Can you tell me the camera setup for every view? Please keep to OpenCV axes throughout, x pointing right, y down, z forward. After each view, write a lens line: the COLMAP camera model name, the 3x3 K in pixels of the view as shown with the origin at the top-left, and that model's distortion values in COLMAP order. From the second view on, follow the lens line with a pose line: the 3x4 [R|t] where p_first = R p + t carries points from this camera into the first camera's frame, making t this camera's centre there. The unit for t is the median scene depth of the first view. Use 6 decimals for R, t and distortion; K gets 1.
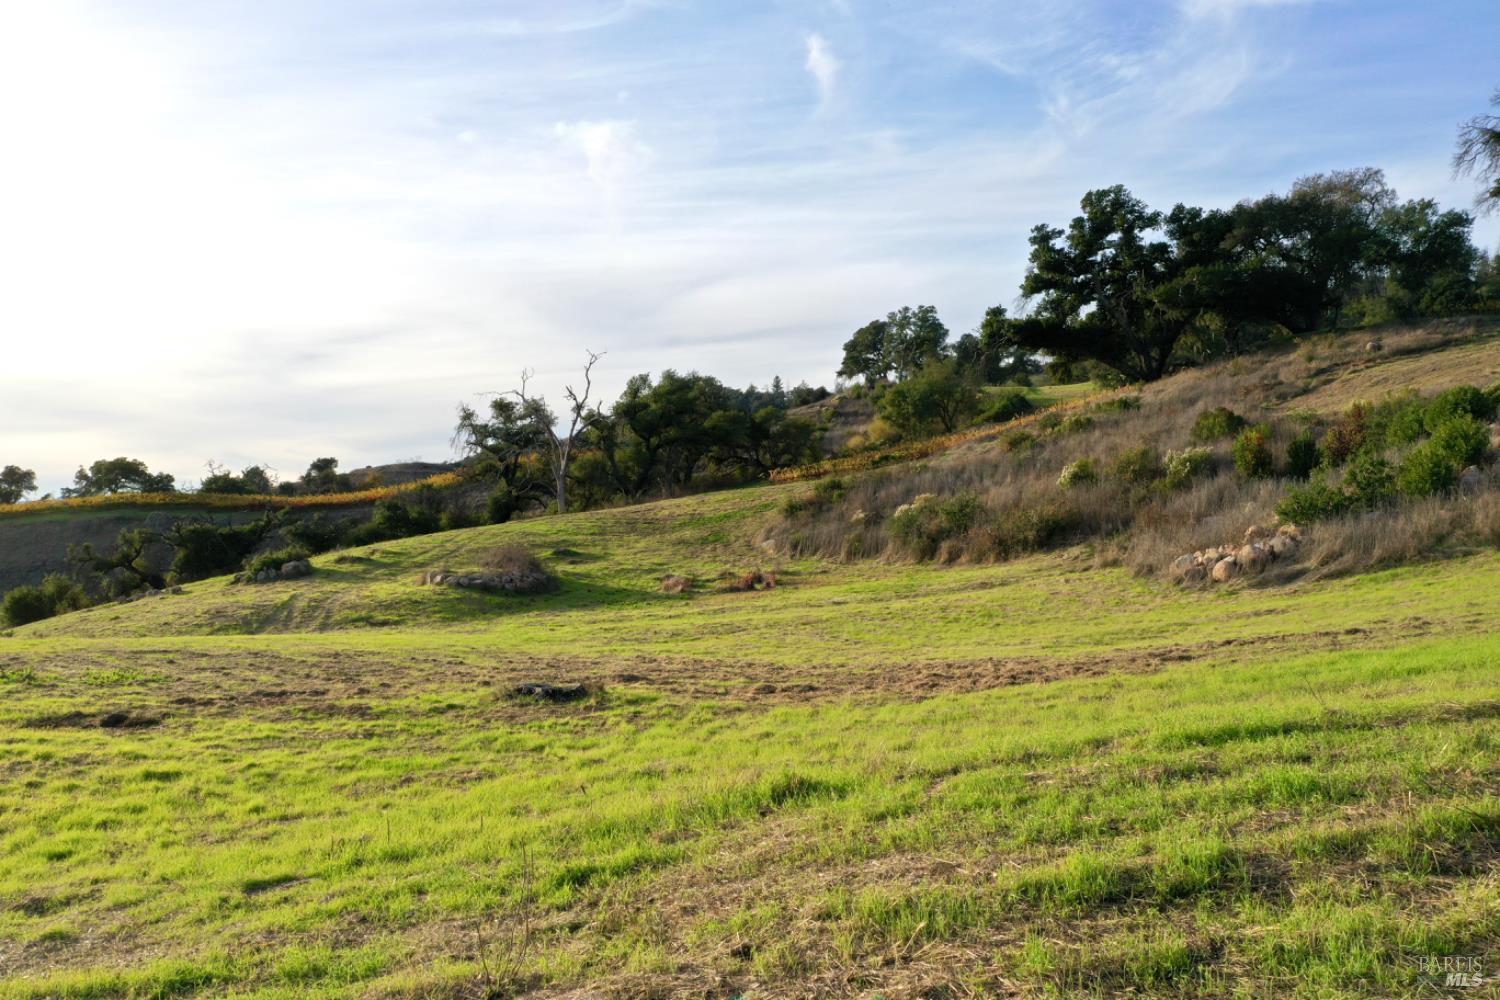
lens RADIAL K [[1180.4, 0, 750.0], [0, 1180.4, 500.0], [0, 0, 1]] dist [0.002063, -0.004882]
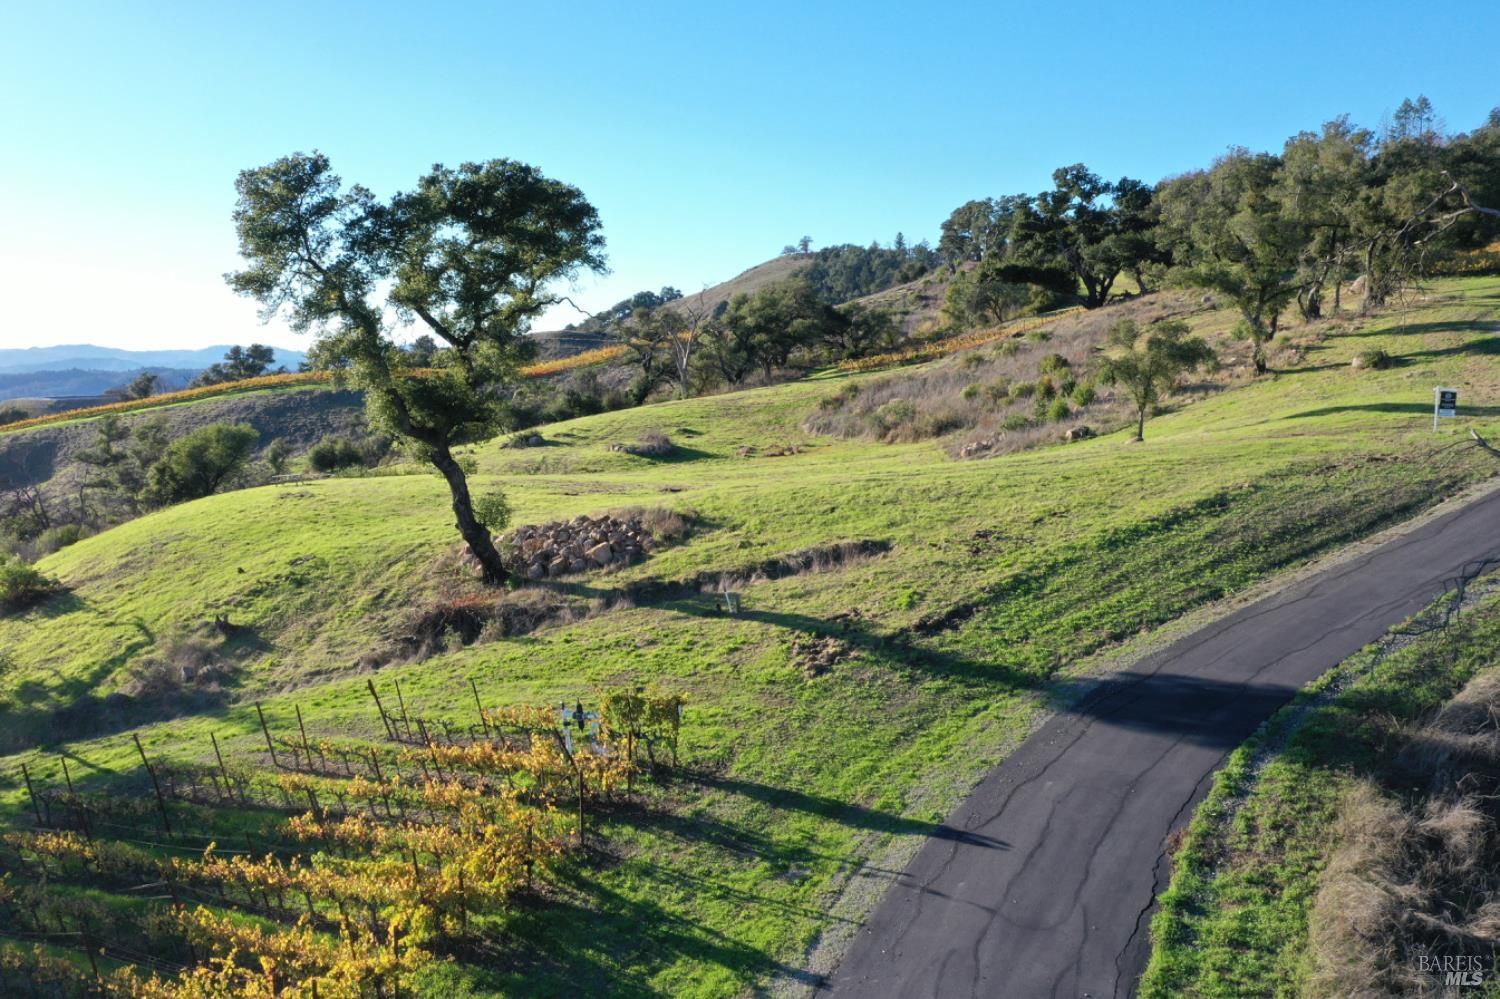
lens RADIAL K [[1200.9, 0, 746.9], [0, 1200.9, 492.1], [0, 0, 1]] dist [-0.007532, -0.001937]
pose [[0.993770, 0.014715, -0.110474, 0.086142], [-0.001599, 0.993026, 0.117882, -0.049350], [0.111439, -0.116970, 0.986863, -0.481040]]
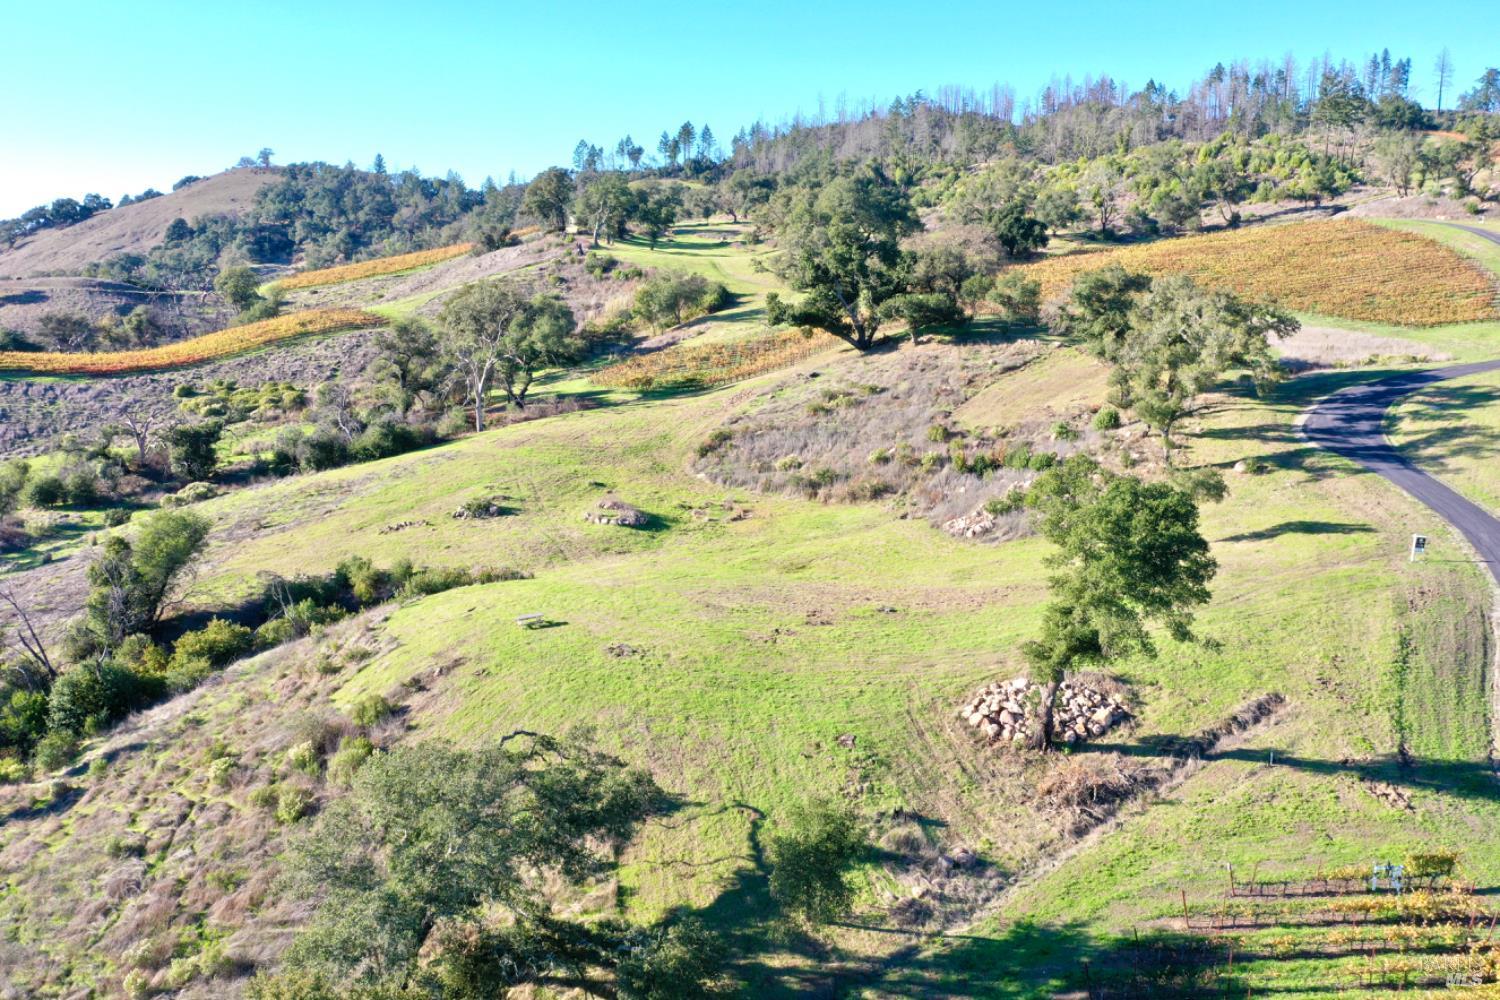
lens RADIAL K [[1220.3, 0, 750.5], [0, 1220.3, 490.1], [0, 0, 1]] dist [0.004893, -0.007165]
pose [[0.937432, -0.027210, 0.347104, -0.410477], [-0.036451, 0.983793, 0.175565, -0.198311], [-0.346256, -0.177233, 0.921247, -0.559723]]
